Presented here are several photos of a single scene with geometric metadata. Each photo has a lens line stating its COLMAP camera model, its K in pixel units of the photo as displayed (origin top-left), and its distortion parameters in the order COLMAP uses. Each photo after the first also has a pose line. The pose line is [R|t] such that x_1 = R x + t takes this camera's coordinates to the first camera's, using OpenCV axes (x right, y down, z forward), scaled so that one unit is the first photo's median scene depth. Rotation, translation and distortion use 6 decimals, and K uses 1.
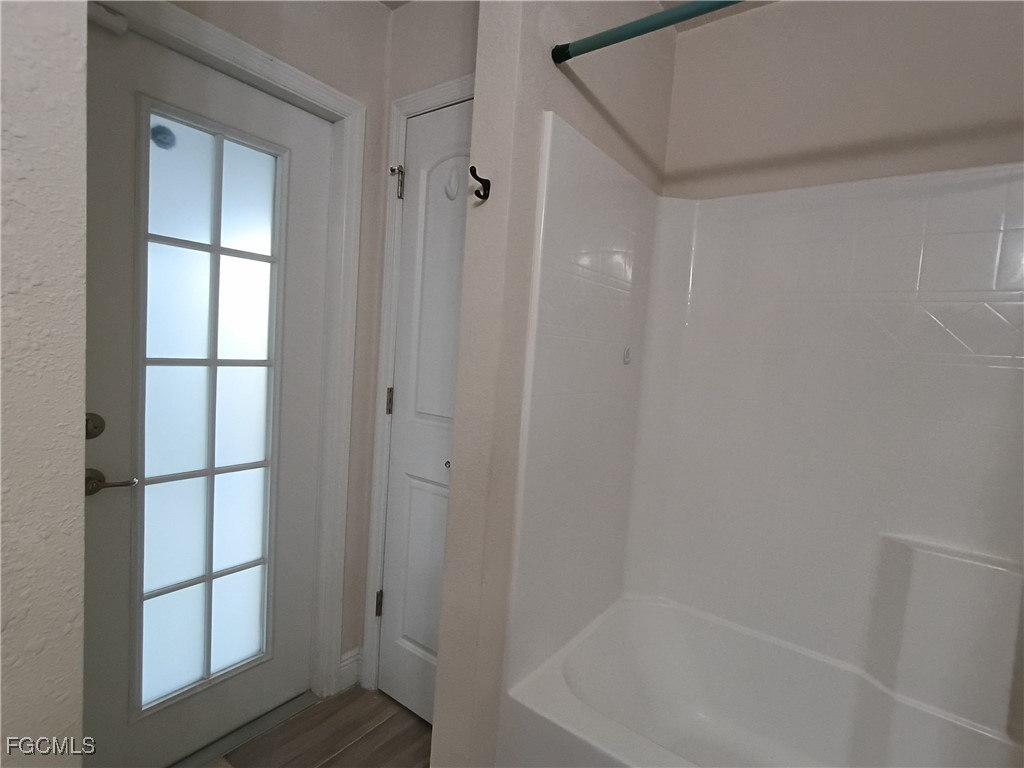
lens RADIAL K [[493.1, 0, 511.8], [0, 493.1, 382.7], [0, 0, 1]] dist [-0.008227, 0.003241]
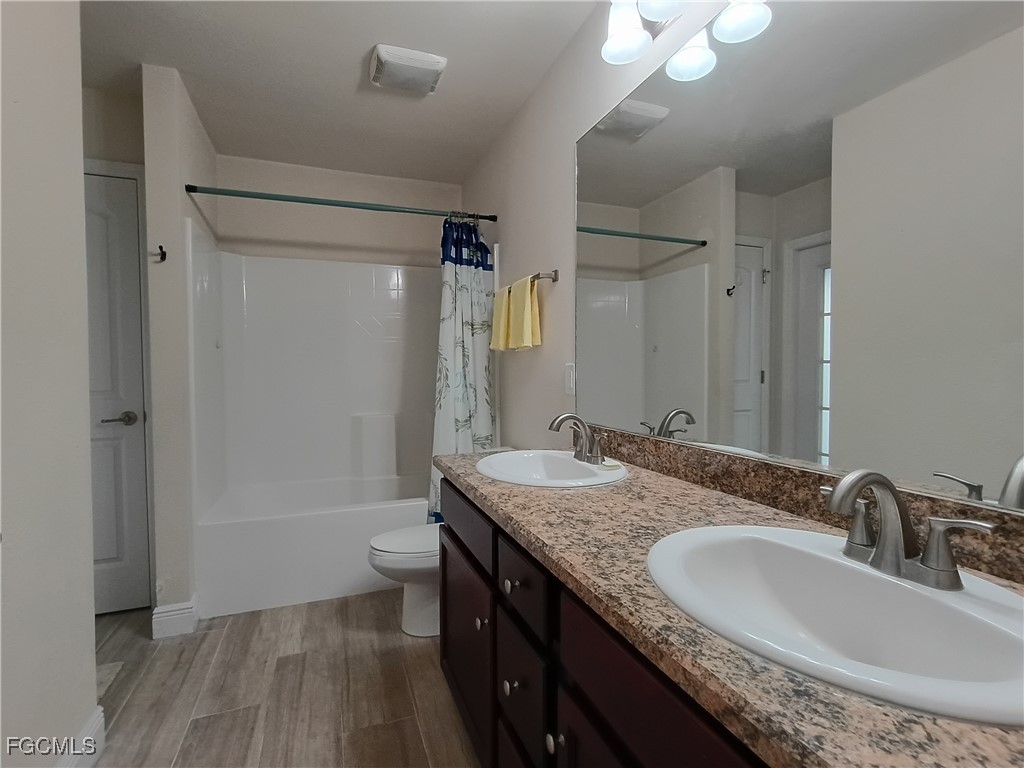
lens RADIAL K [[493.1, 0, 512.4], [0, 493.1, 383.1], [0, 0, 1]] dist [-0.008227, 0.003241]
pose [[0.517012, -0.115711, 0.848121, -0.795181], [0.111392, 0.991491, 0.067368, 0.093196], [-0.848700, 0.059644, 0.525501, -0.868606]]
